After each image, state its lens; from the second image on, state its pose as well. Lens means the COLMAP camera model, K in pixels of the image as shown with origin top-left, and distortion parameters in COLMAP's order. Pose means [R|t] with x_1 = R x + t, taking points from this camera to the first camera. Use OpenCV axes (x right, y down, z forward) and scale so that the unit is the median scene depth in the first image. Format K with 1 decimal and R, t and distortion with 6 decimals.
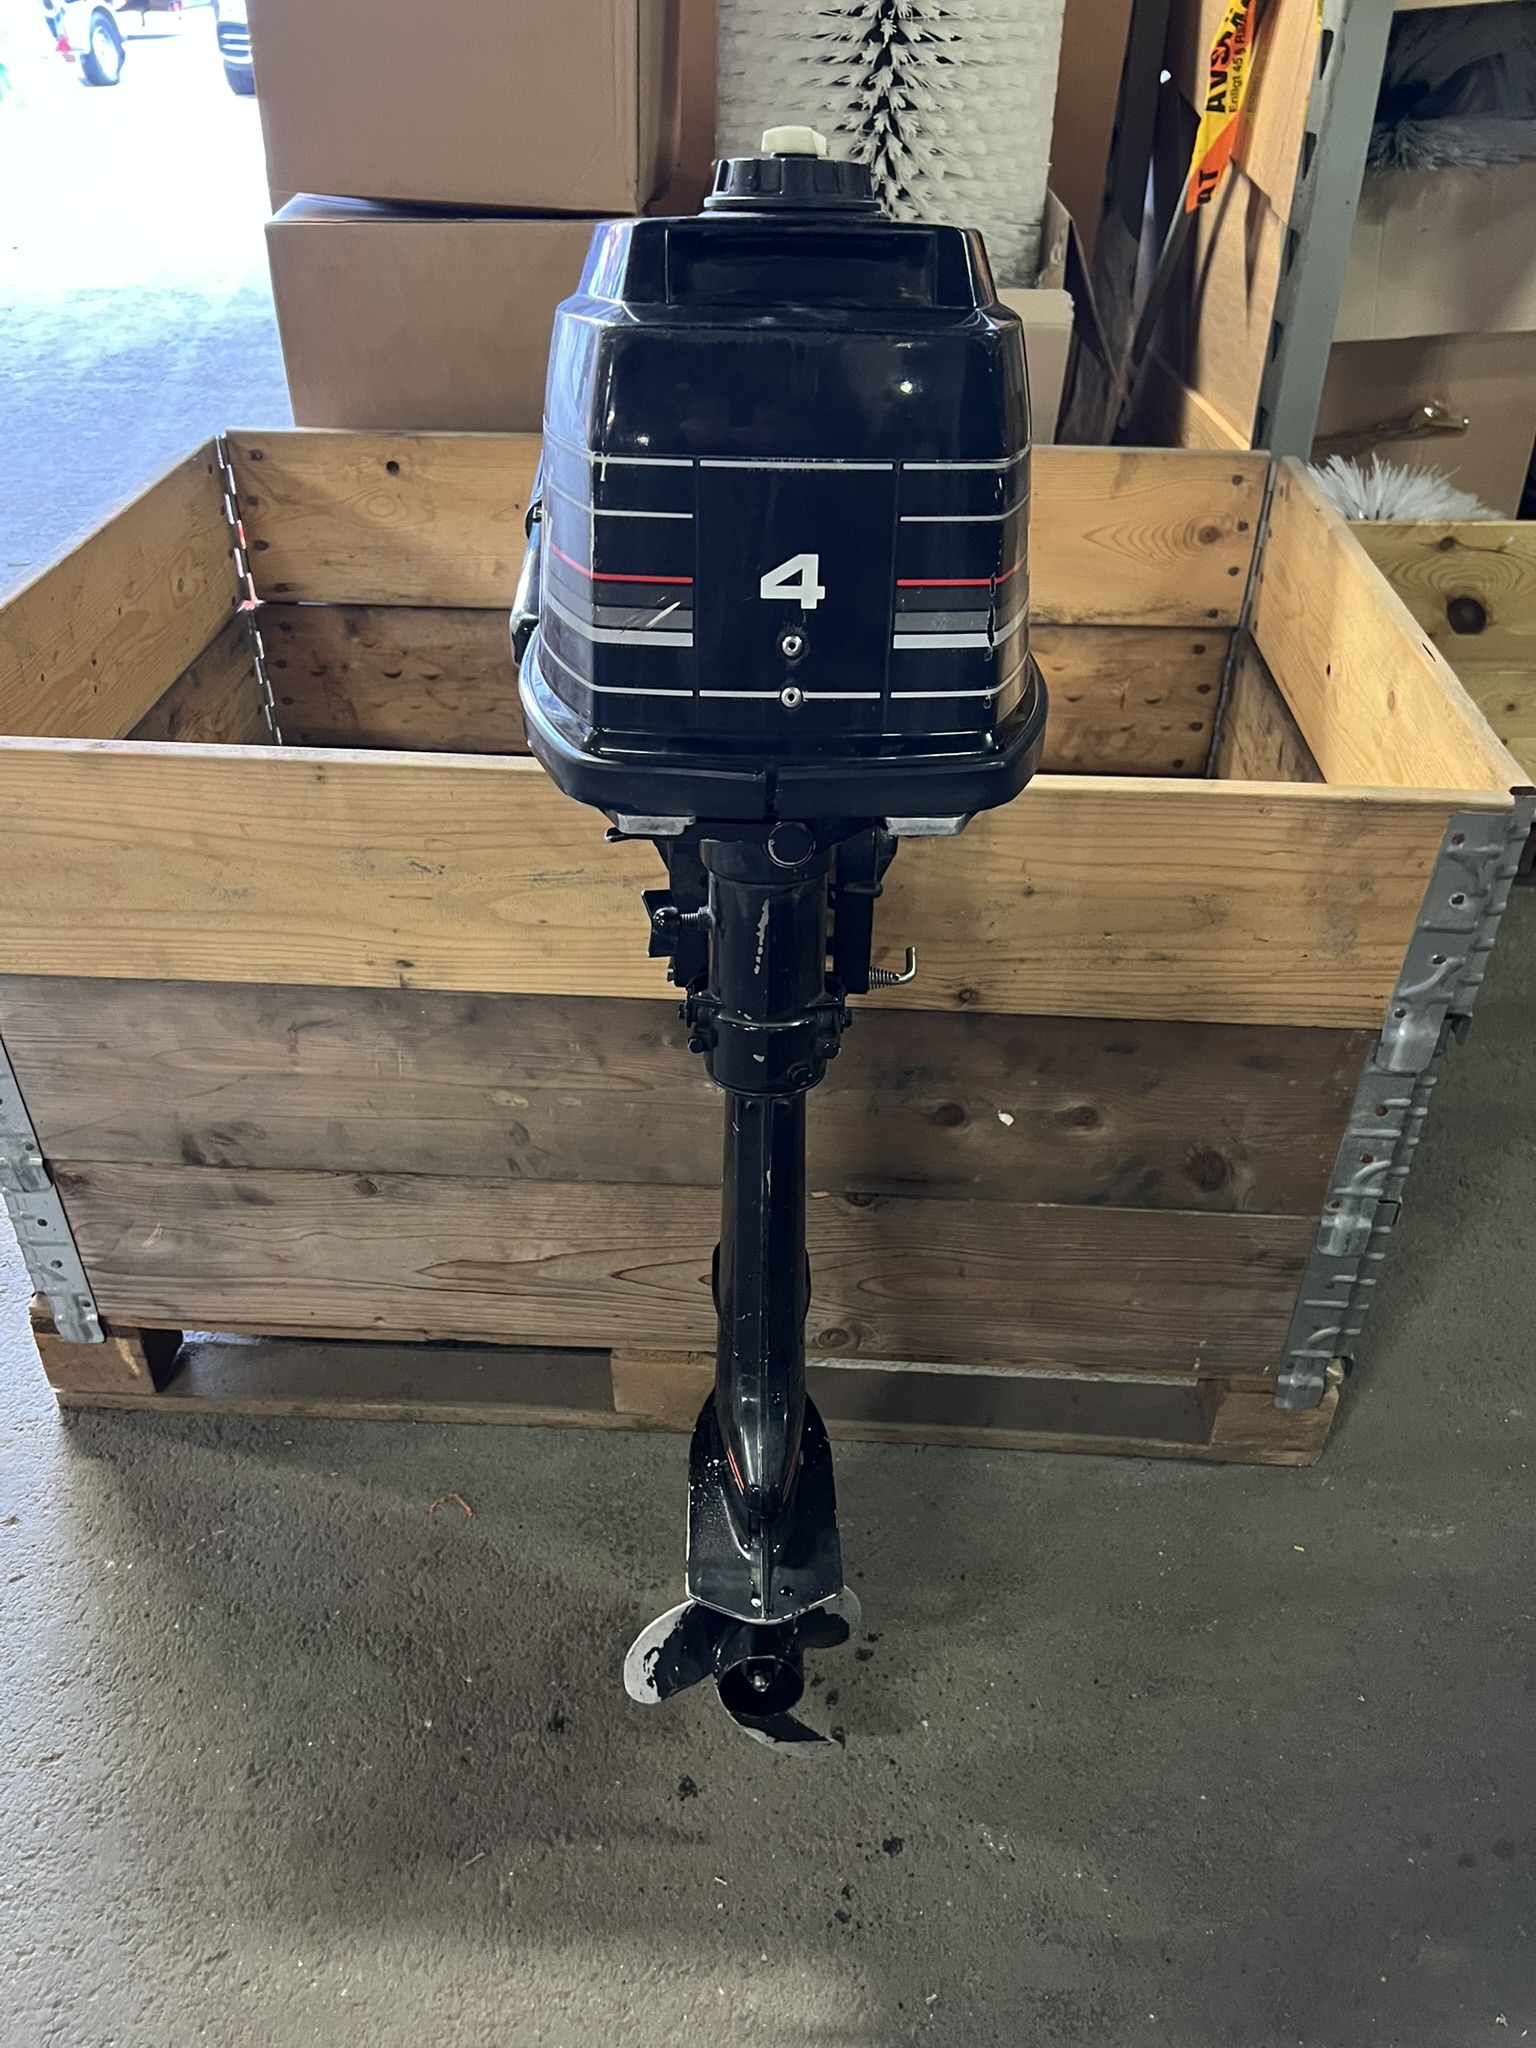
lens RADIAL K [[1546.8, 0, 771.3], [0, 1546.8, 1020.4], [0, 0, 1]] dist [0.045056, -0.052736]
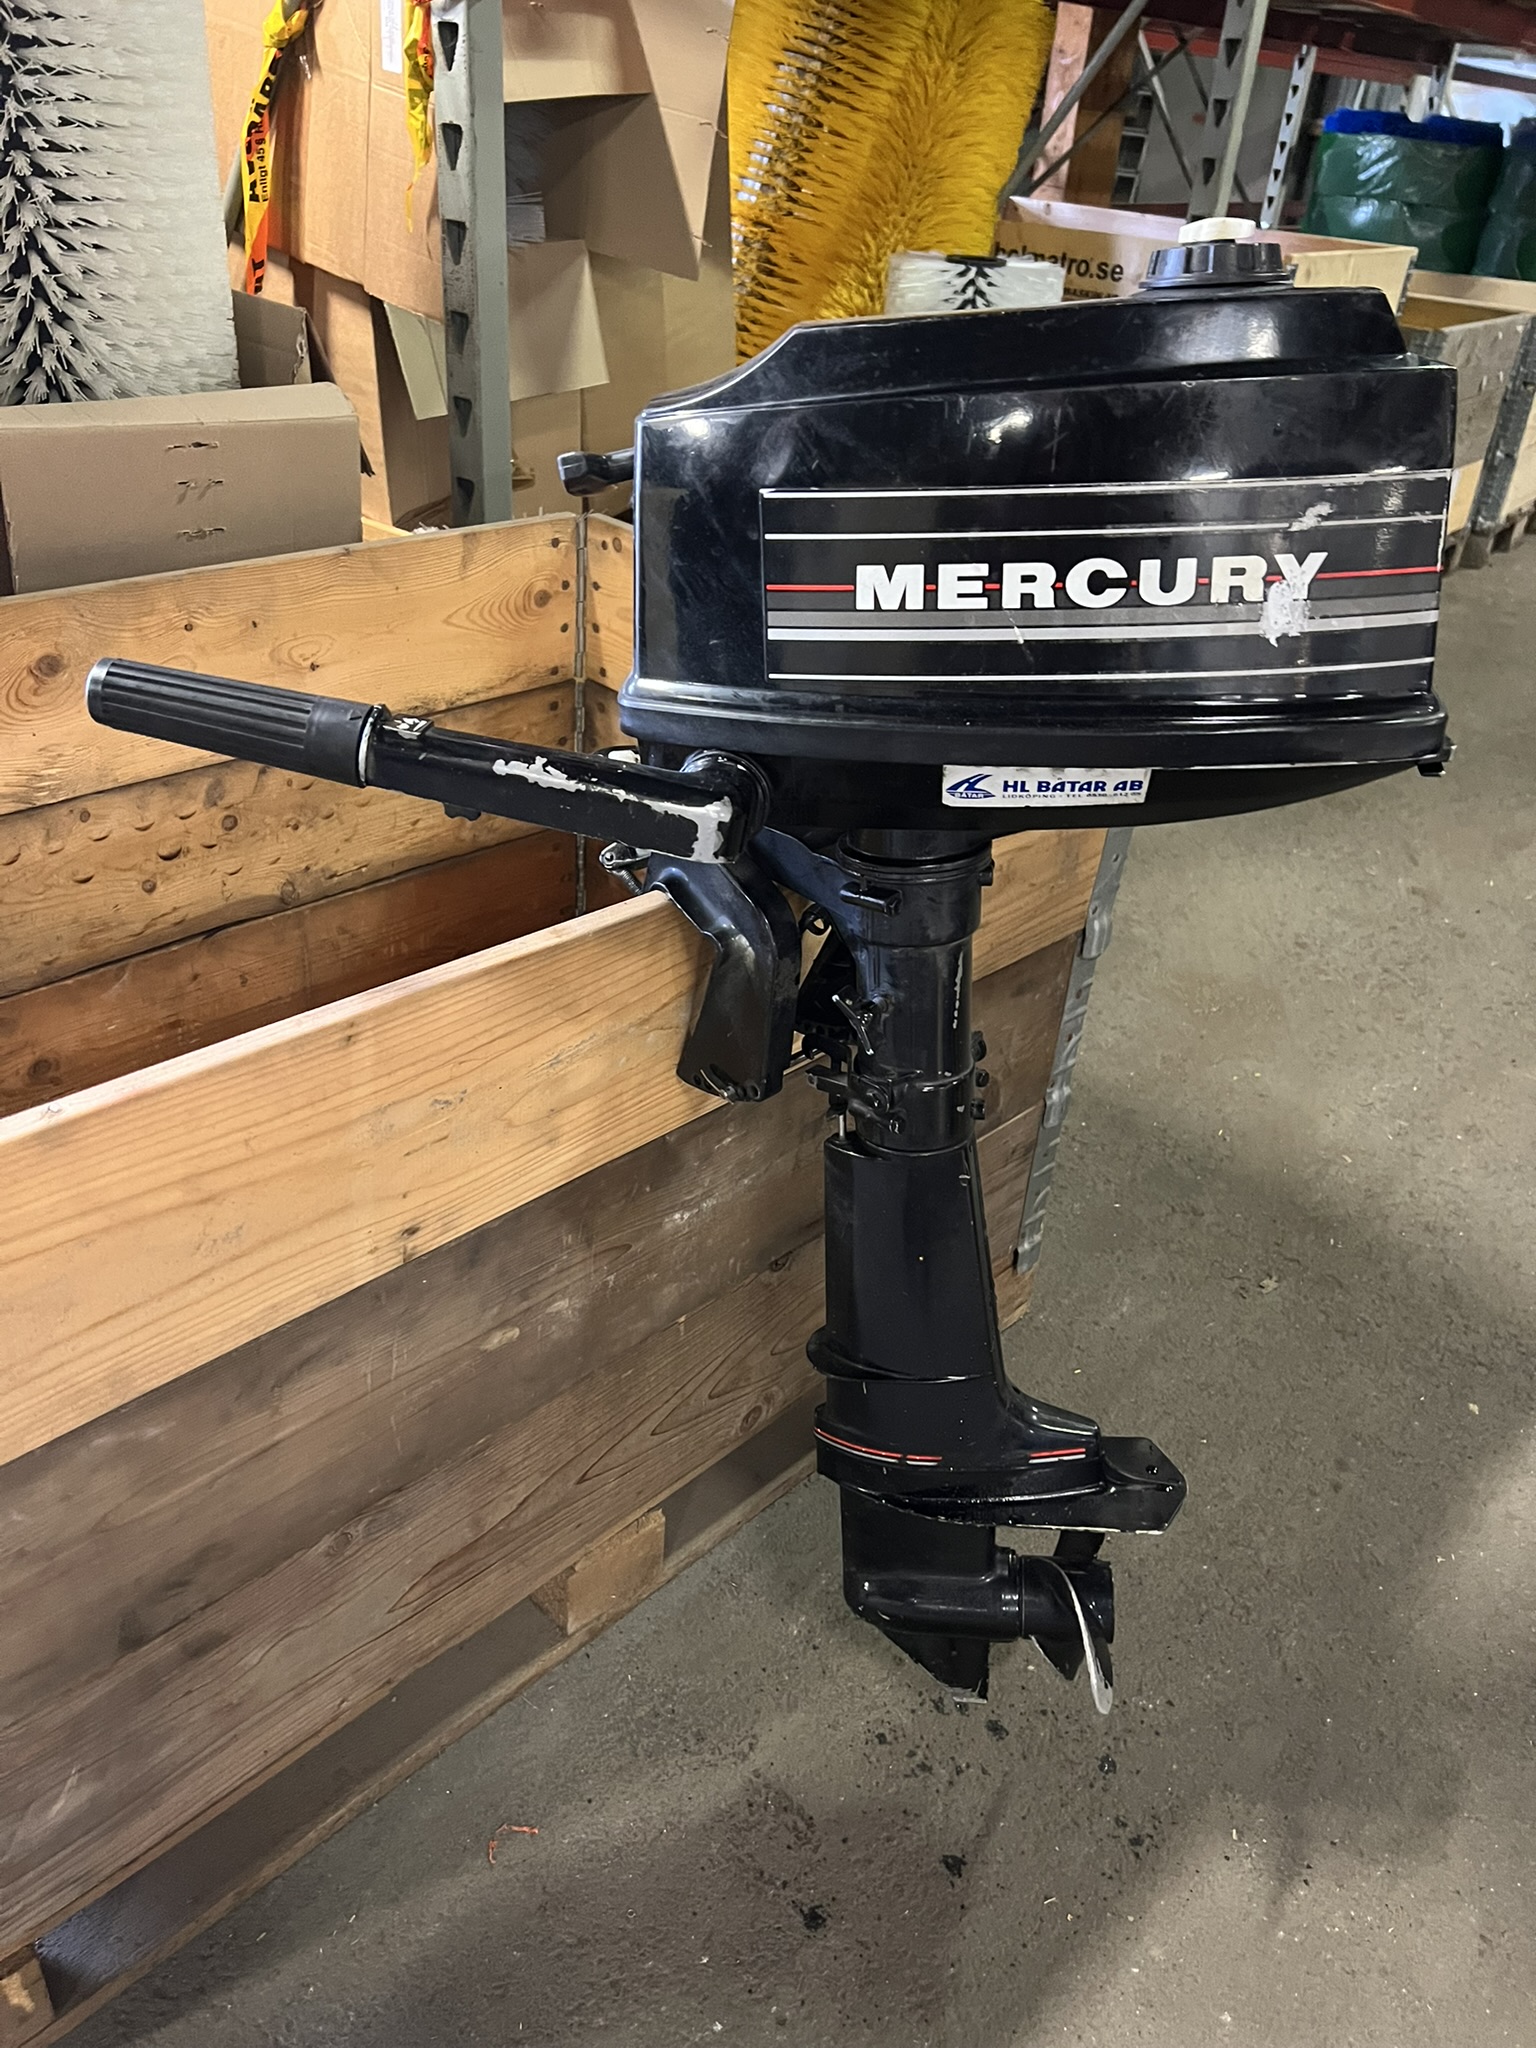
lens RADIAL K [[1541.4, 0, 768.7], [0, 1541.4, 1040.9], [0, 0, 1]] dist [0.062986, -0.074294]
pose [[0.664296, -0.362258, 0.653820, -0.544195], [0.383806, 0.915906, 0.117514, -0.135998], [-0.641408, 0.172876, 0.747469, 0.226516]]
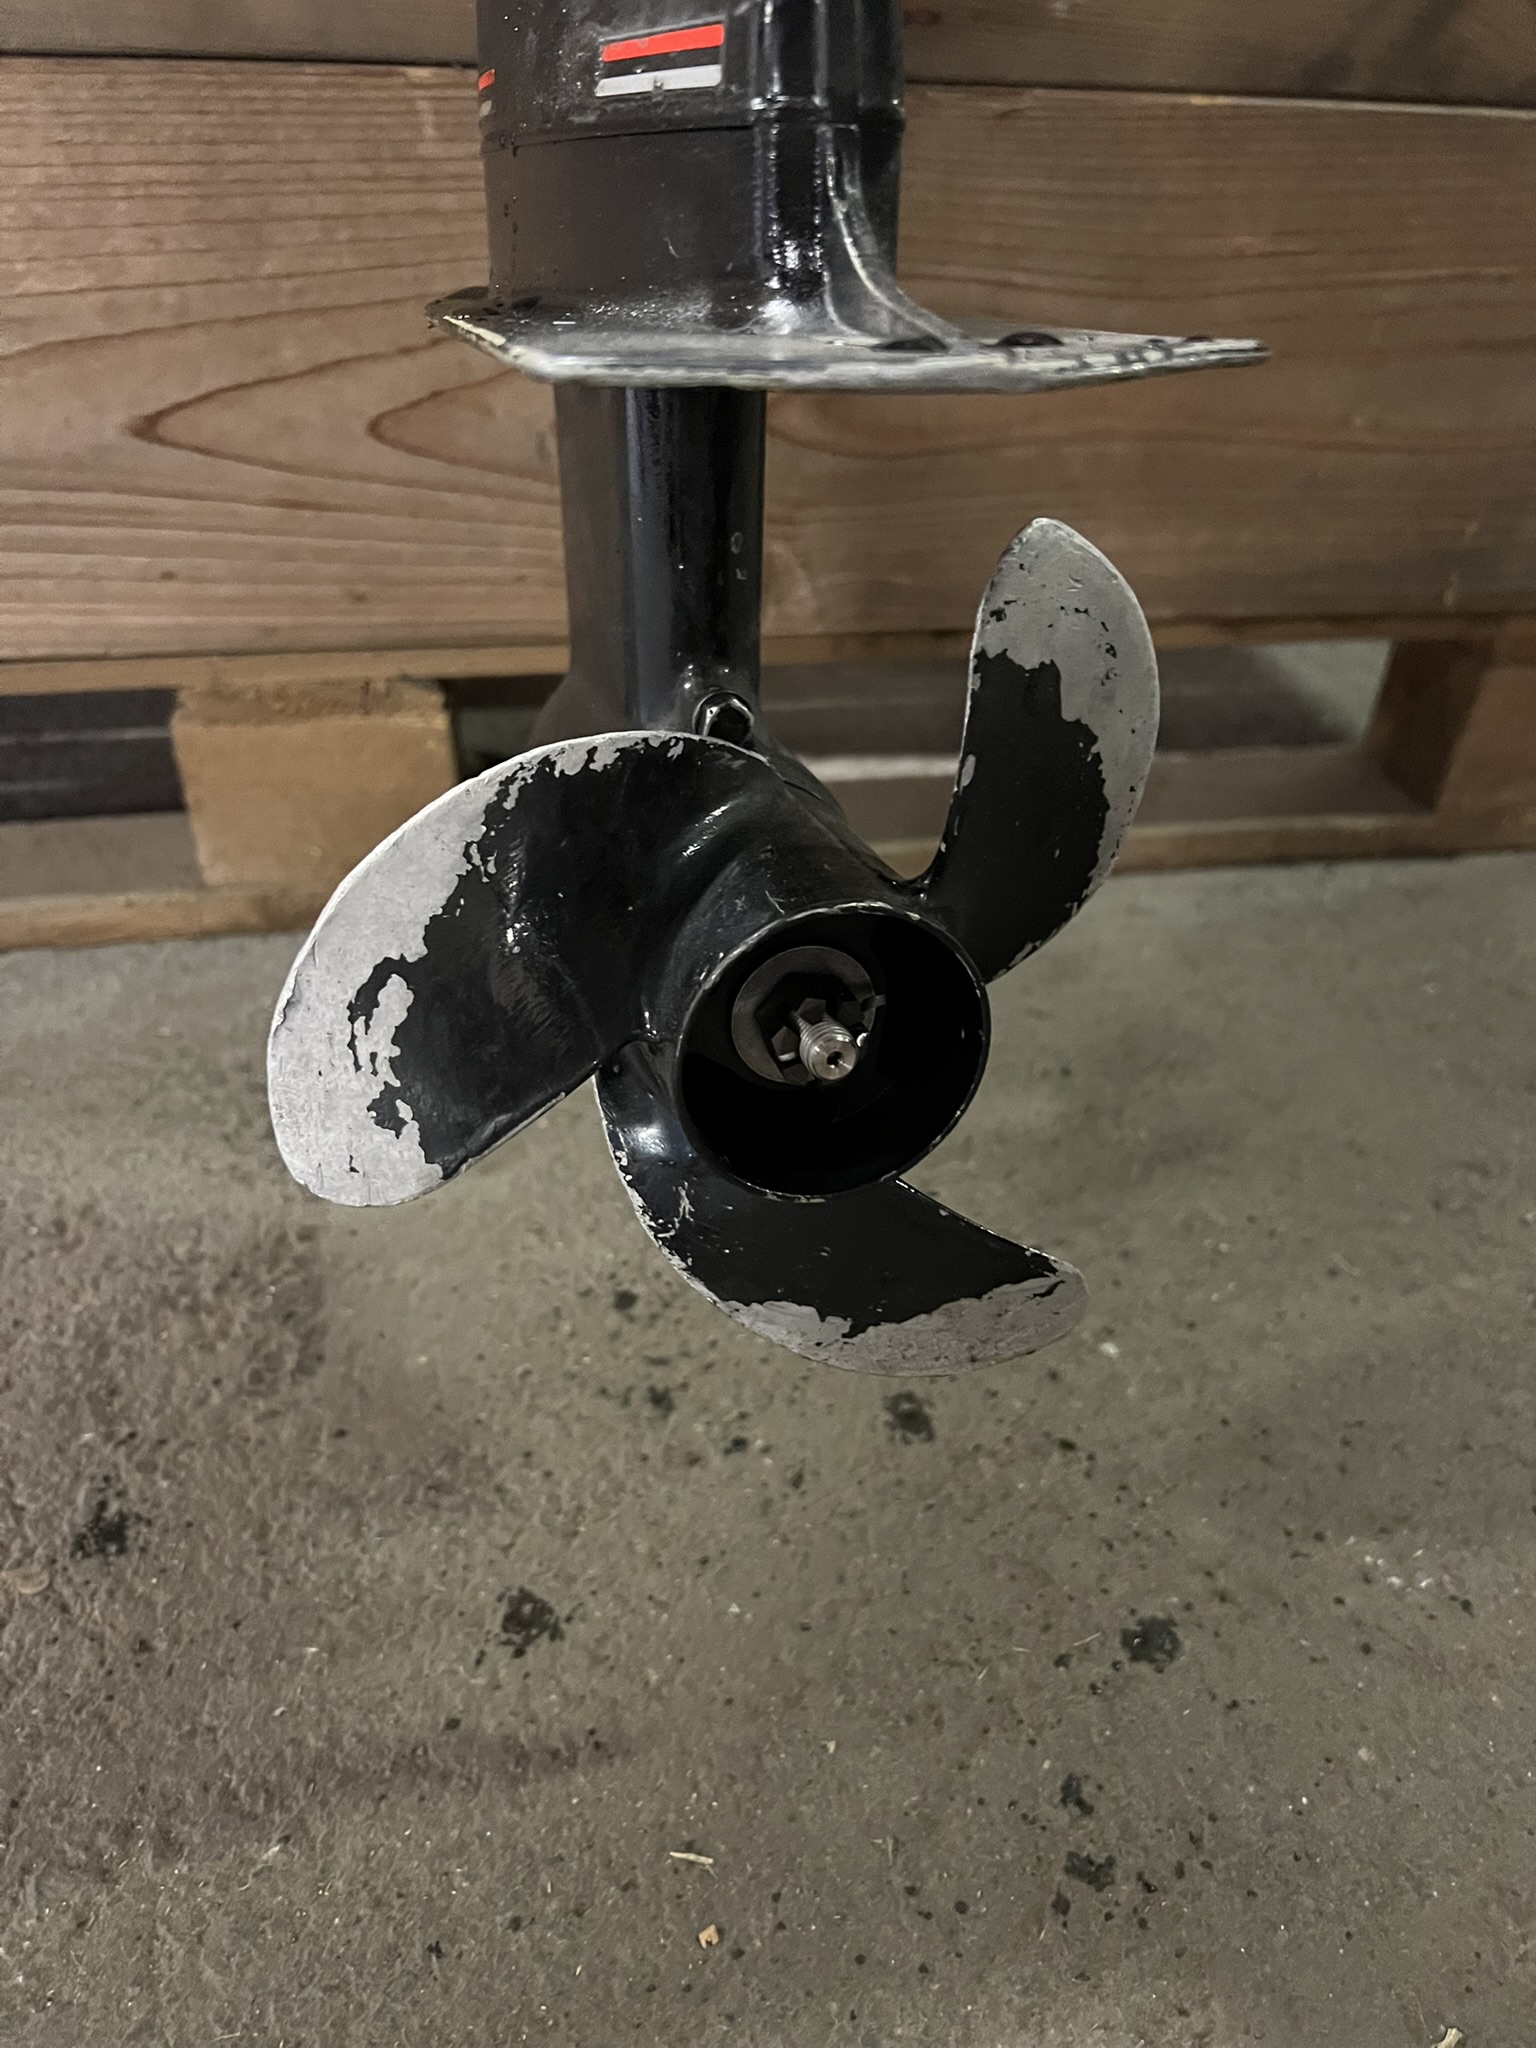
lens RADIAL K [[1560.8, 0, 774.9], [0, 1560.8, 1037.0], [0, 0, 1]] dist [0.028872, -0.050006]
pose [[0.965343, -0.121589, 0.230929, -0.060184], [0.116853, 0.992563, 0.034130, 0.334625], [-0.233361, -0.005963, 0.972372, 0.609913]]
